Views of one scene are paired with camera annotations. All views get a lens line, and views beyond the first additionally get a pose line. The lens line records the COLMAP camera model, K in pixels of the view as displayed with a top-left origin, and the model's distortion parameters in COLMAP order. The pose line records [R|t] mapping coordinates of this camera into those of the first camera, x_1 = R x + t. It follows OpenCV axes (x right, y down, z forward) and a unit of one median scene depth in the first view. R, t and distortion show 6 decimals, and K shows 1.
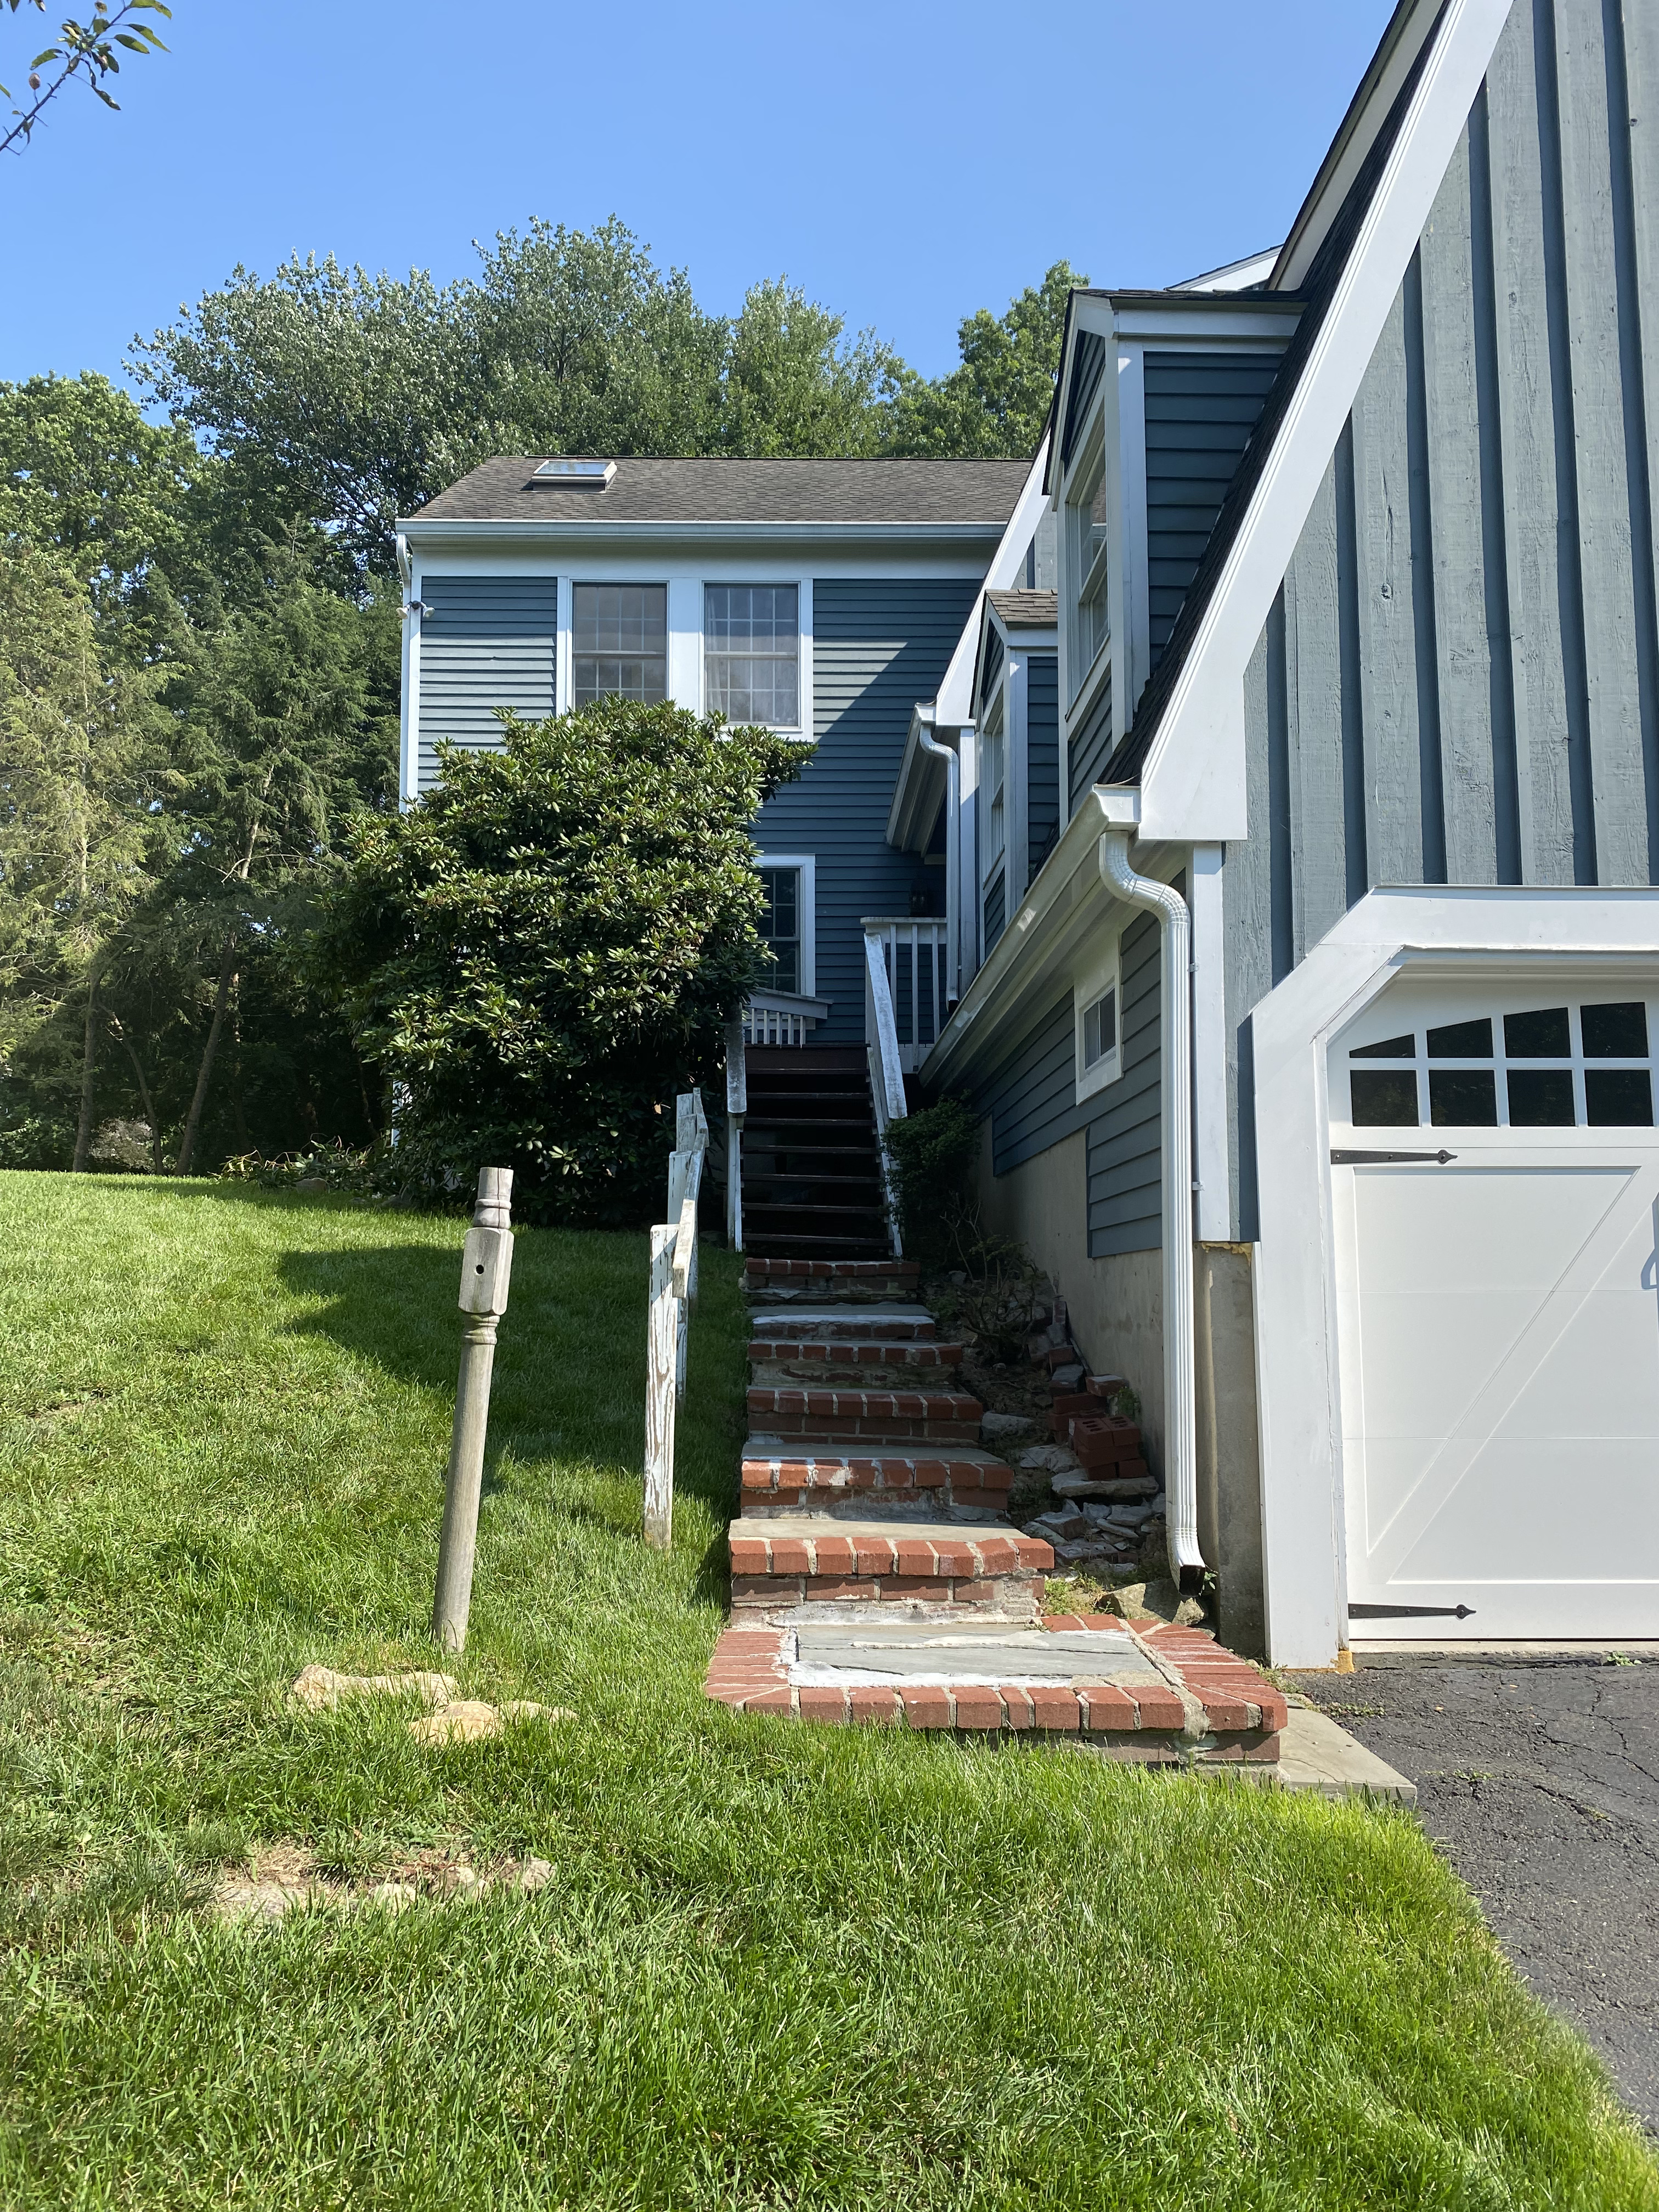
lens RADIAL K [[1671.4, 0, 823.4], [0, 1671.4, 1102.5], [0, 0, 1]] dist [-0.007583, -0.004482]
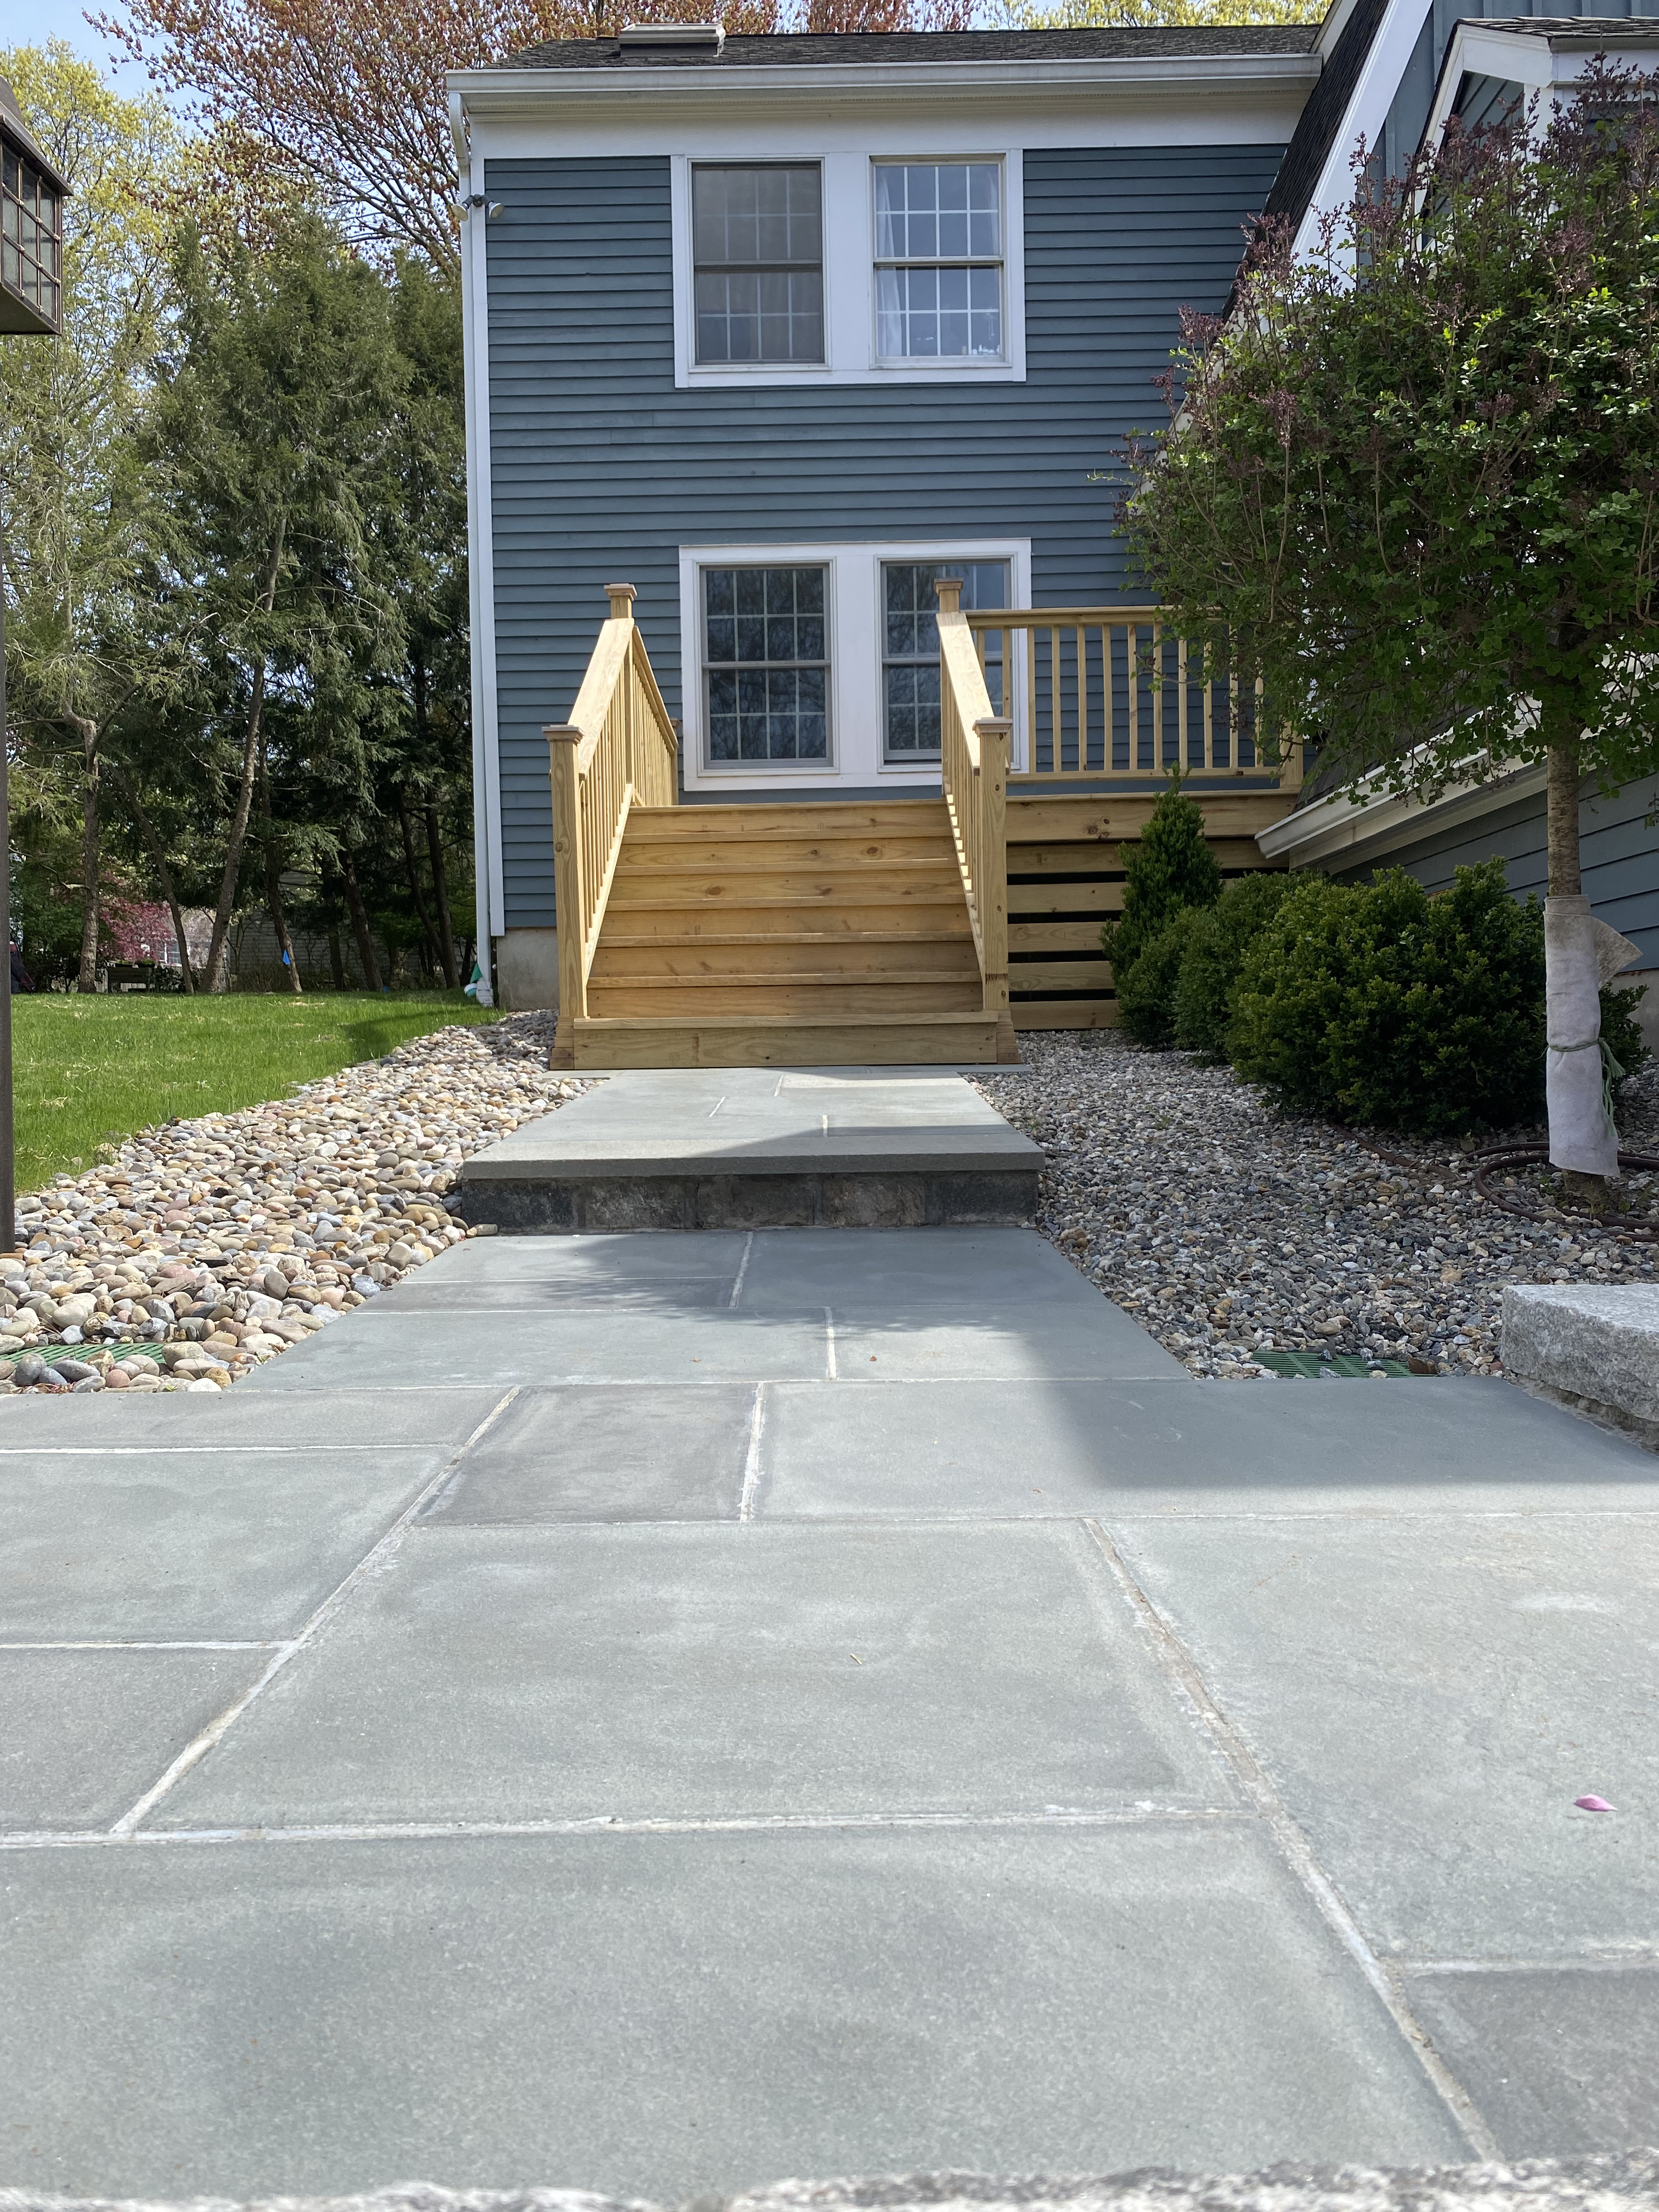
lens RADIAL K [[1671.4, 0, 829.6], [0, 1671.4, 1109.8], [0, 0, 1]] dist [-0.007583, -0.004482]
pose [[0.999678, -0.019739, -0.015976, -0.086555], [0.021514, 0.992557, 0.119862, 0.012232], [0.013491, -0.120167, 0.992662, 0.231742]]
